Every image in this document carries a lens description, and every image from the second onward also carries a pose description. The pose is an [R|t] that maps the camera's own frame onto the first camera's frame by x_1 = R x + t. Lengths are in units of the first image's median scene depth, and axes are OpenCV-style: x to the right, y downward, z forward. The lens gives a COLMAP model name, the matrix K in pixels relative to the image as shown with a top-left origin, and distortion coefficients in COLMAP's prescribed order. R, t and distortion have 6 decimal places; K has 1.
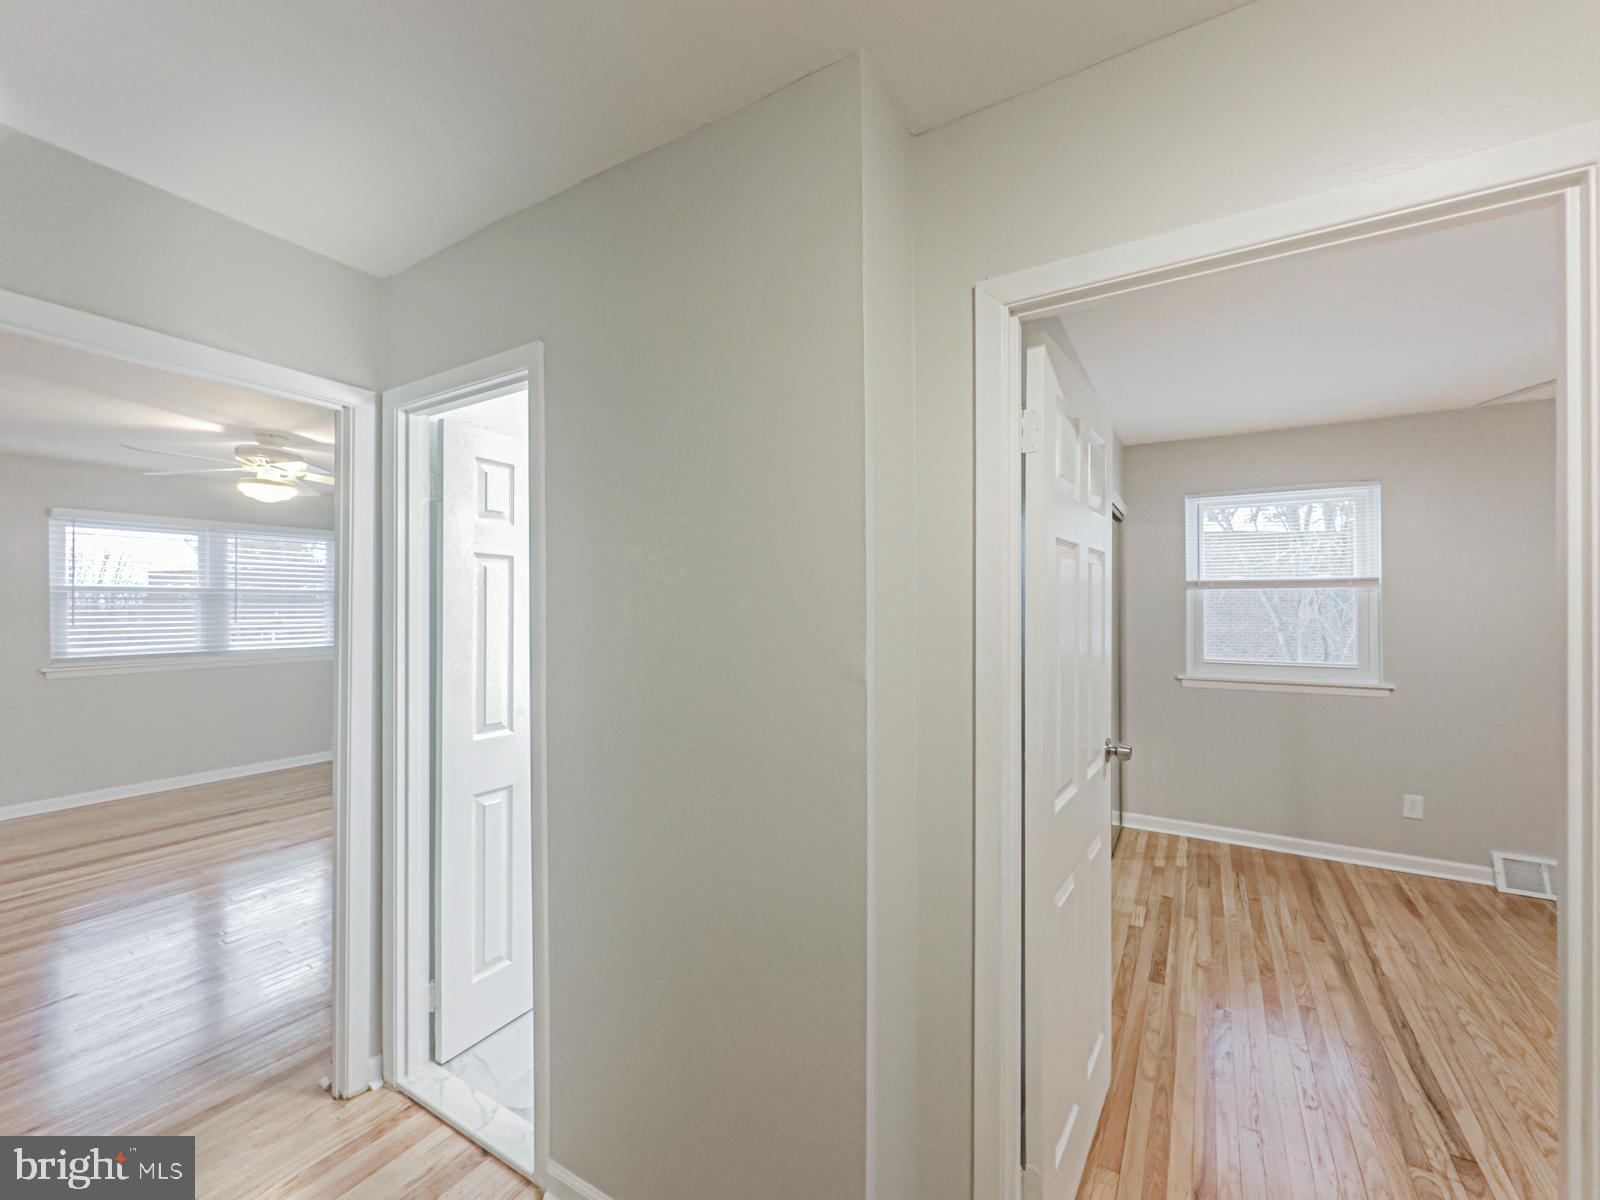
lens RADIAL K [[643.0, 0, 797.5], [0, 643.0, 603.3], [0, 0, 1]] dist [0.000785, 0.000603]
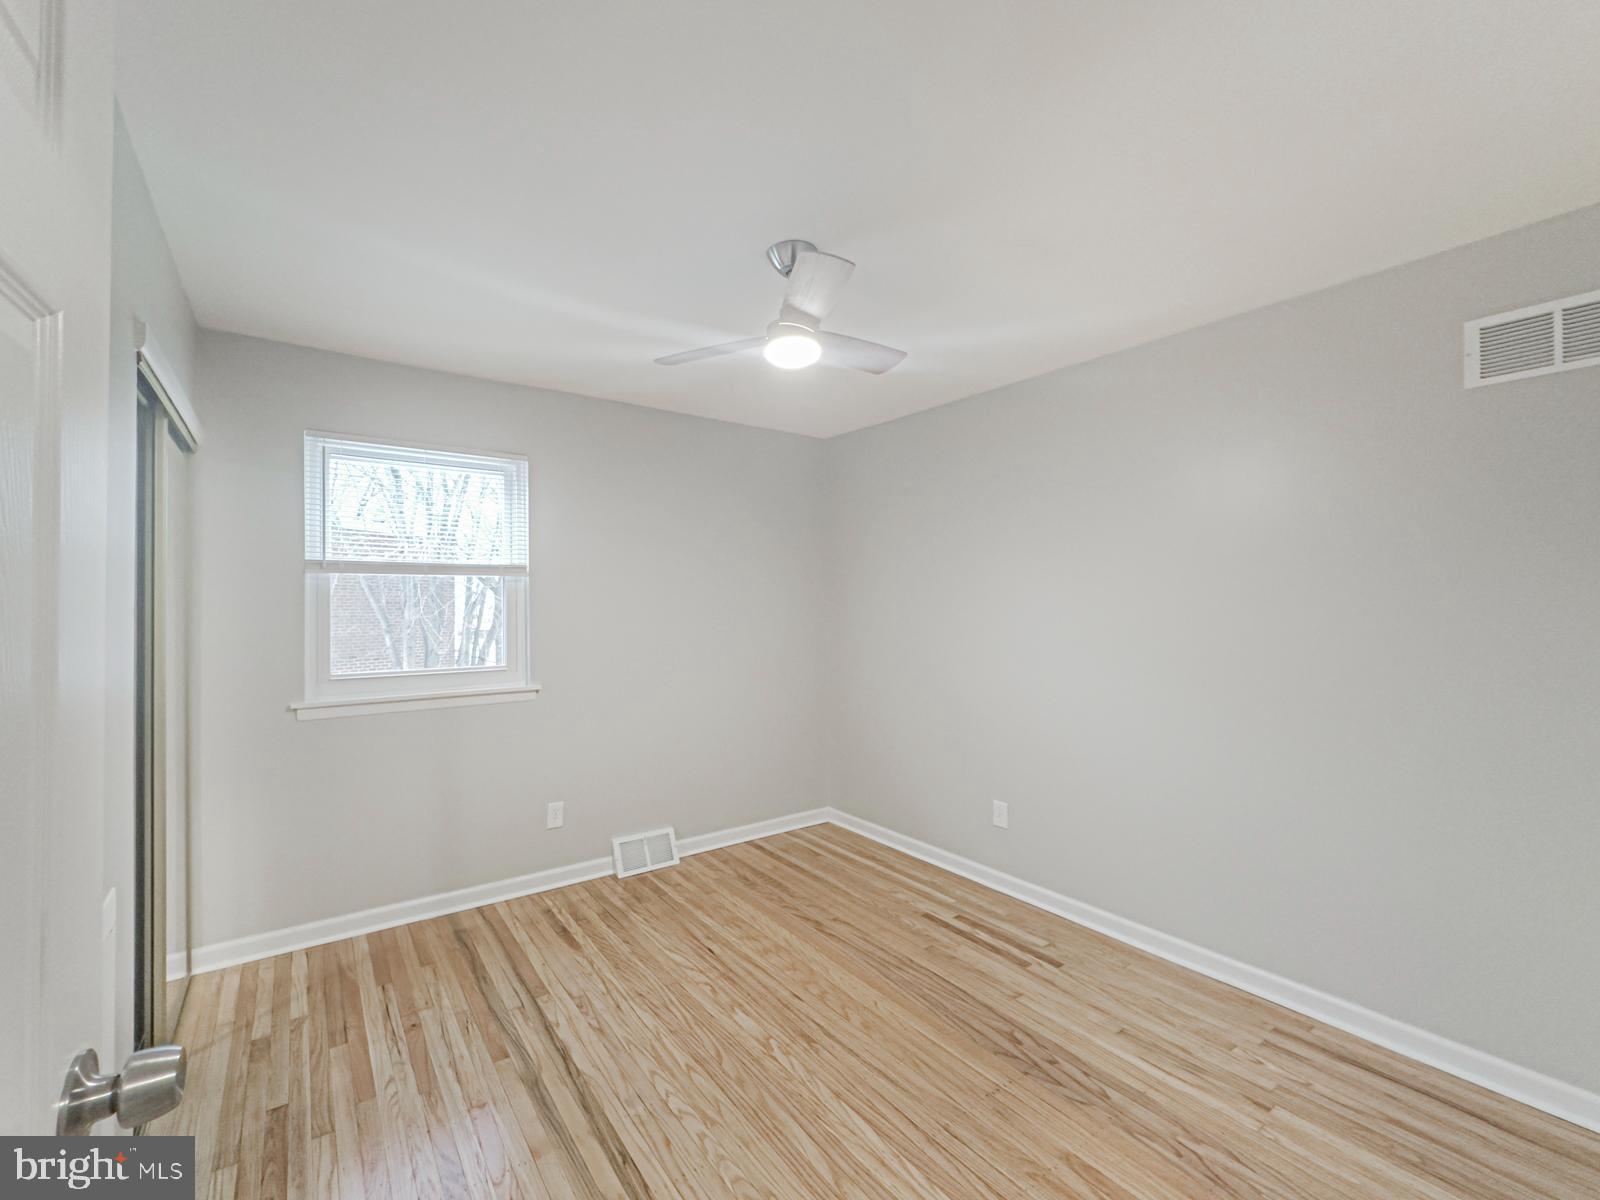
lens RADIAL K [[673.1, 0, 745.6], [0, 673.1, 596.8], [0, 0, 1]] dist [-0.002132, -0.000205]
pose [[0.413132, 0.009141, 0.910625, 0.199393], [0.005597, 0.999905, -0.012576, 0.018166], [-0.910654, 0.010292, 0.413041, 0.370957]]
